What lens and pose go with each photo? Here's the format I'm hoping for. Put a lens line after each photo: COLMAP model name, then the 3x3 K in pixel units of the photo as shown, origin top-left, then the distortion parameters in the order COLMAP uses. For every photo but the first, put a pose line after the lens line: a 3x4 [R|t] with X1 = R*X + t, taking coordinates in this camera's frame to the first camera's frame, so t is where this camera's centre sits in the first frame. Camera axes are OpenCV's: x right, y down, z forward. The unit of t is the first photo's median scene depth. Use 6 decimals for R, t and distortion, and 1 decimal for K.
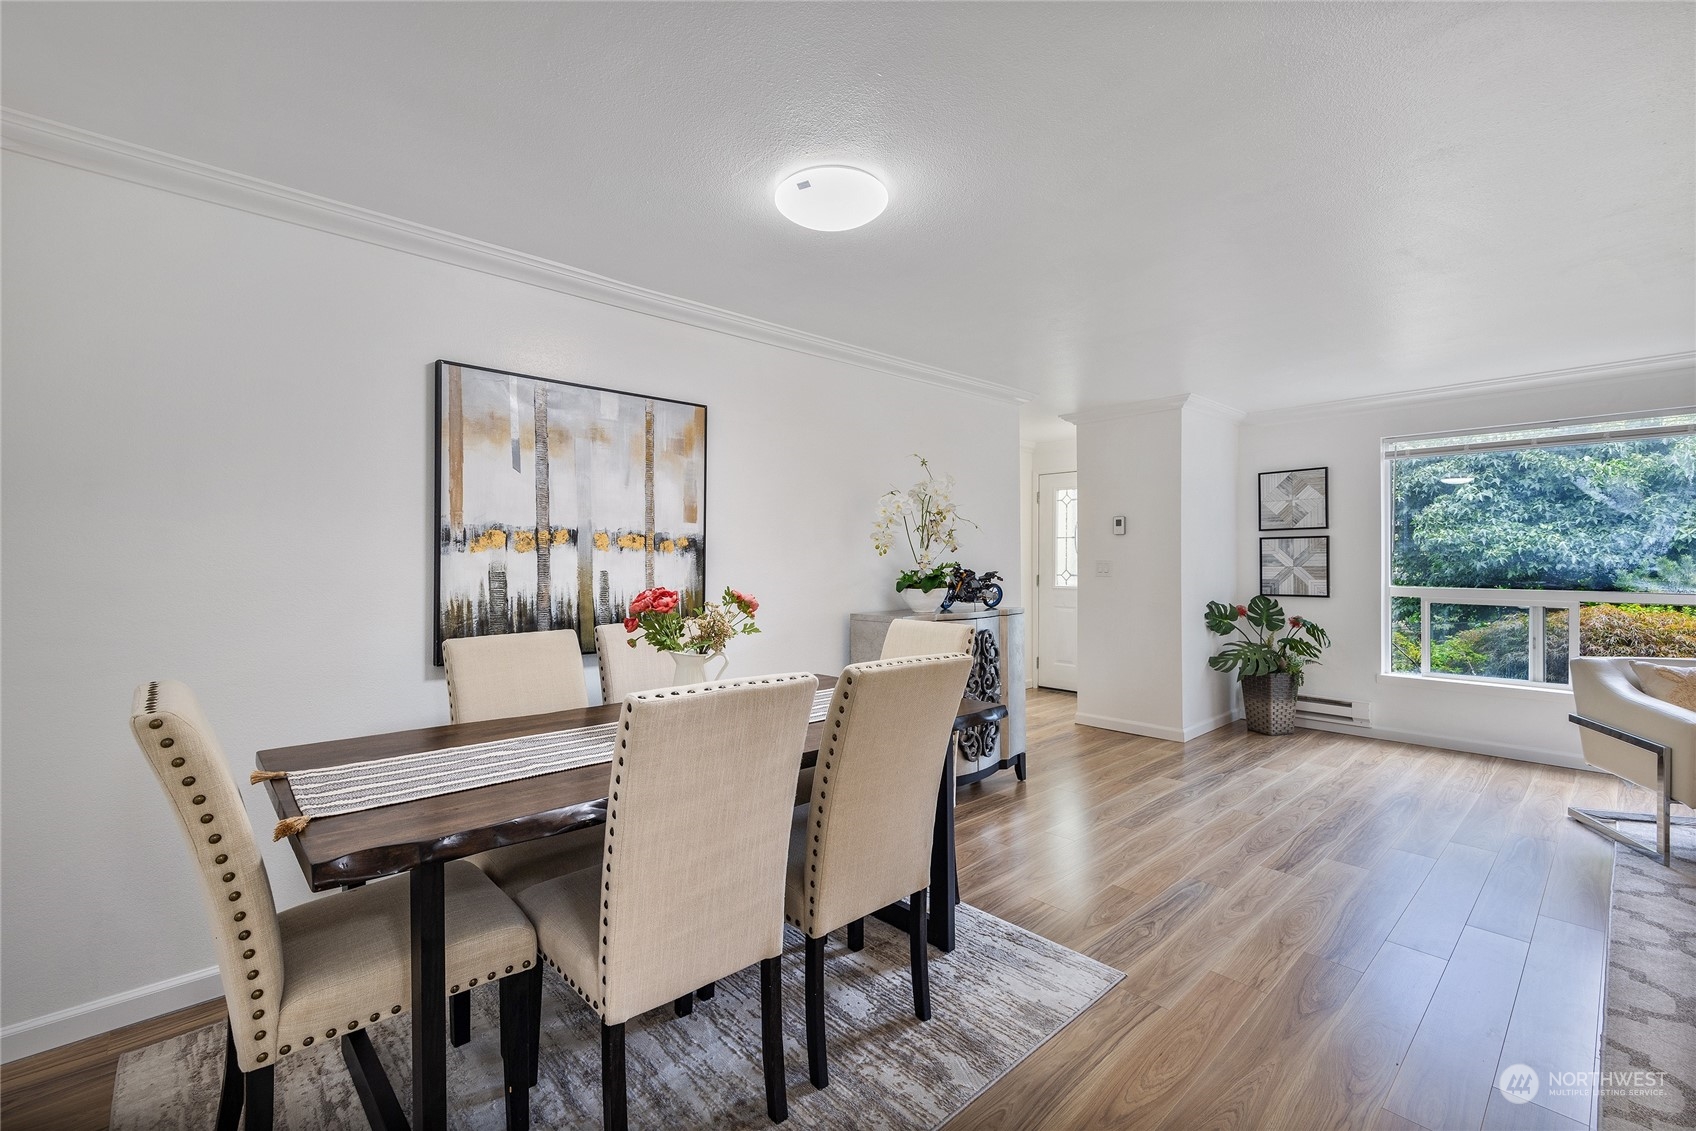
lens RADIAL K [[726.6, 0, 818.3], [0, 726.6, 561.5], [0, 0, 1]] dist [0.002769, 0.000784]
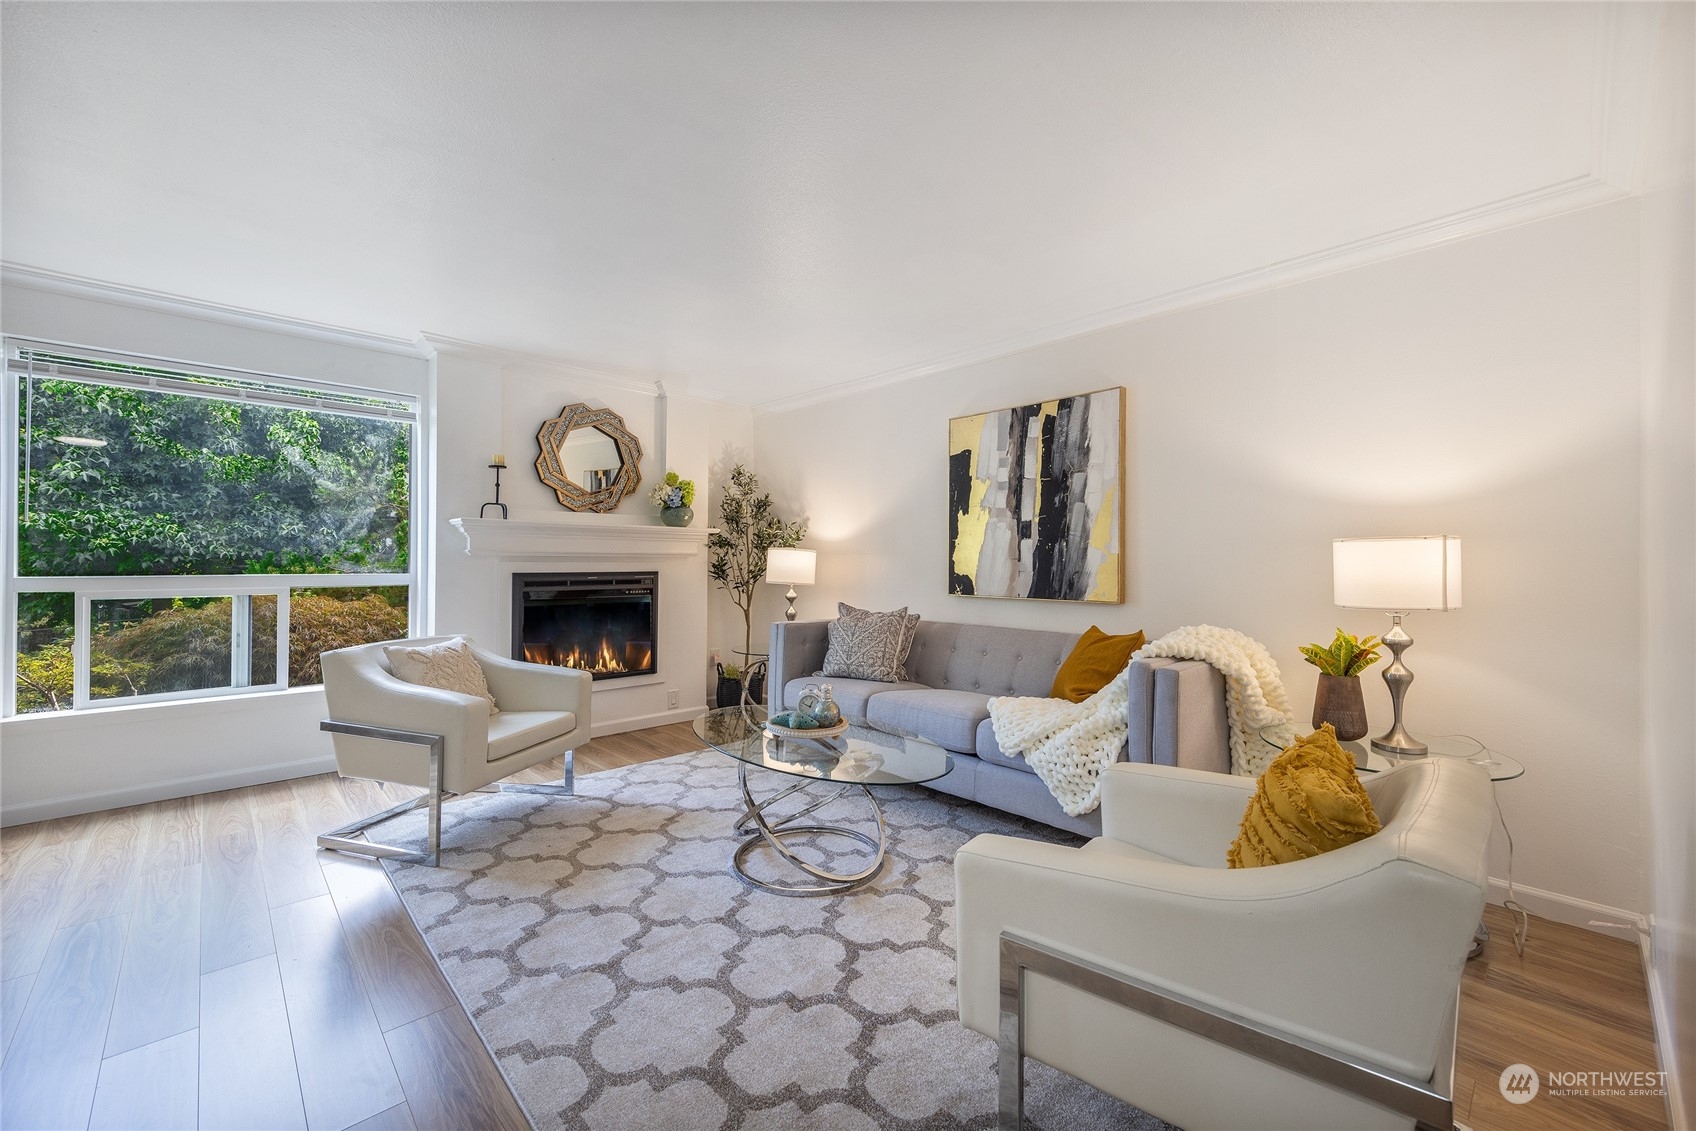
lens RADIAL K [[672.7, 0, 851.5], [0, 672.7, 556.4], [0, 0, 1]] dist [0.007848, -0.000417]
pose [[-0.043637, 0.007792, 0.999017, 0.202869], [-0.001542, 0.999968, -0.007867, 0.023843], [-0.999046, -0.001883, -0.043623, 0.364844]]
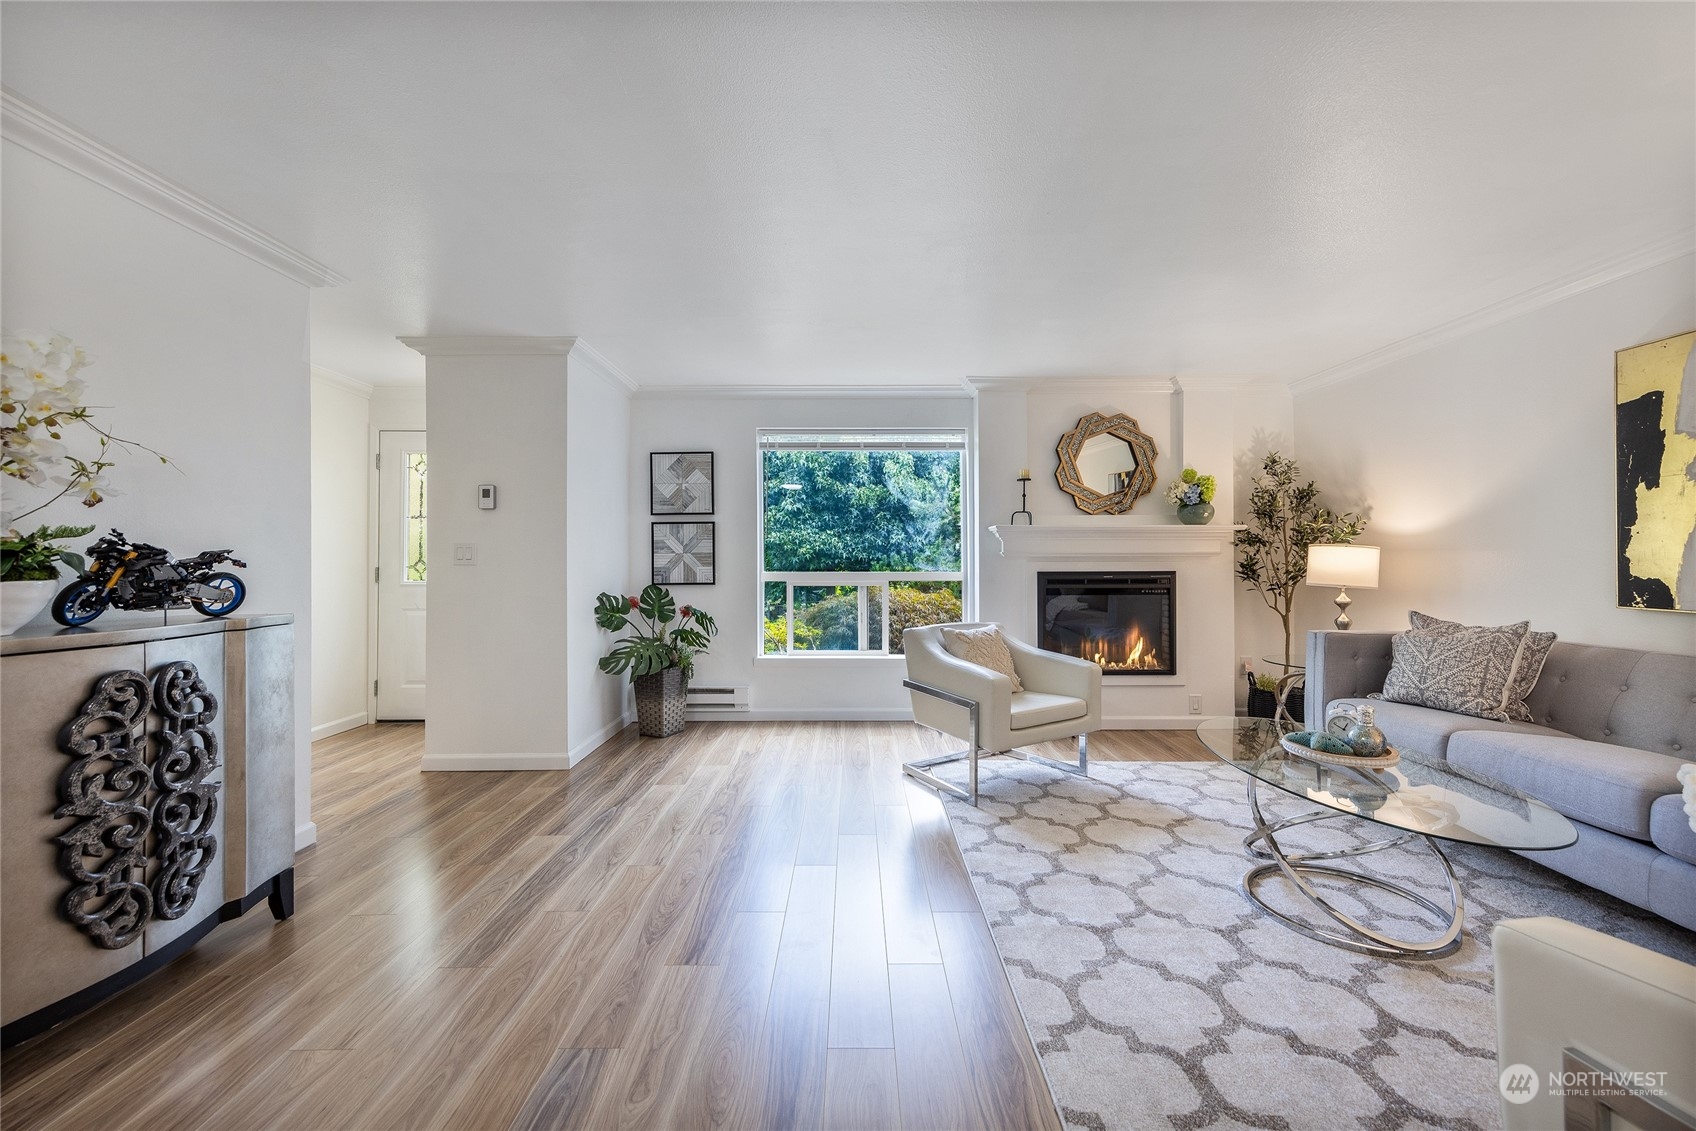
lens RADIAL K [[672.7, 0, 860.8], [0, 672.7, 553.4], [0, 0, 1]] dist [0.007848, -0.000417]
pose [[0.651265, 0.008263, 0.758805, 0.171379], [0.003039, 0.999904, -0.013496, 0.024947], [-0.758844, 0.011095, 0.651178, 0.315035]]
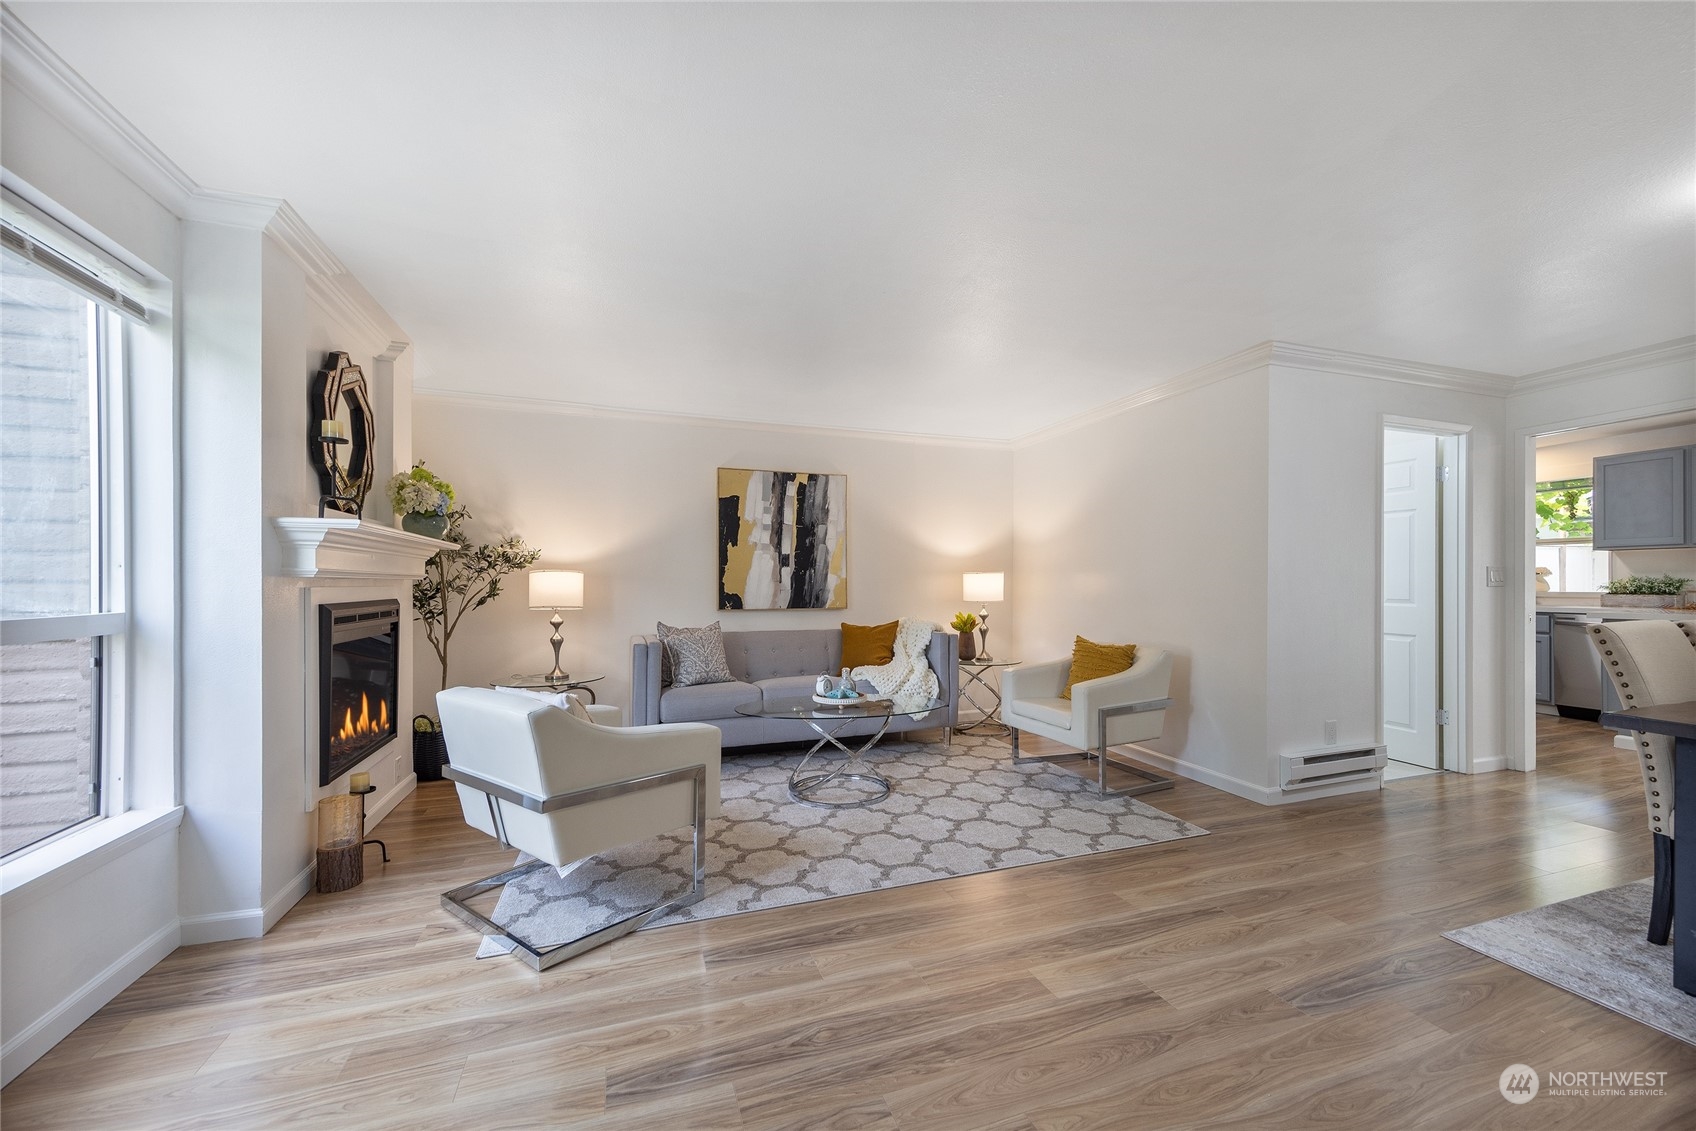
lens RADIAL K [[681.1, 0, 901.0], [0, 681.1, 585.1], [0, 0, 1]] dist [0.010263, 0.000211]
pose [[-0.951449, 0.002286, 0.307798, 0.471843], [0.003864, 0.999982, 0.004517, 0.022457], [-0.307782, 0.005487, -0.951441, 1.200960]]
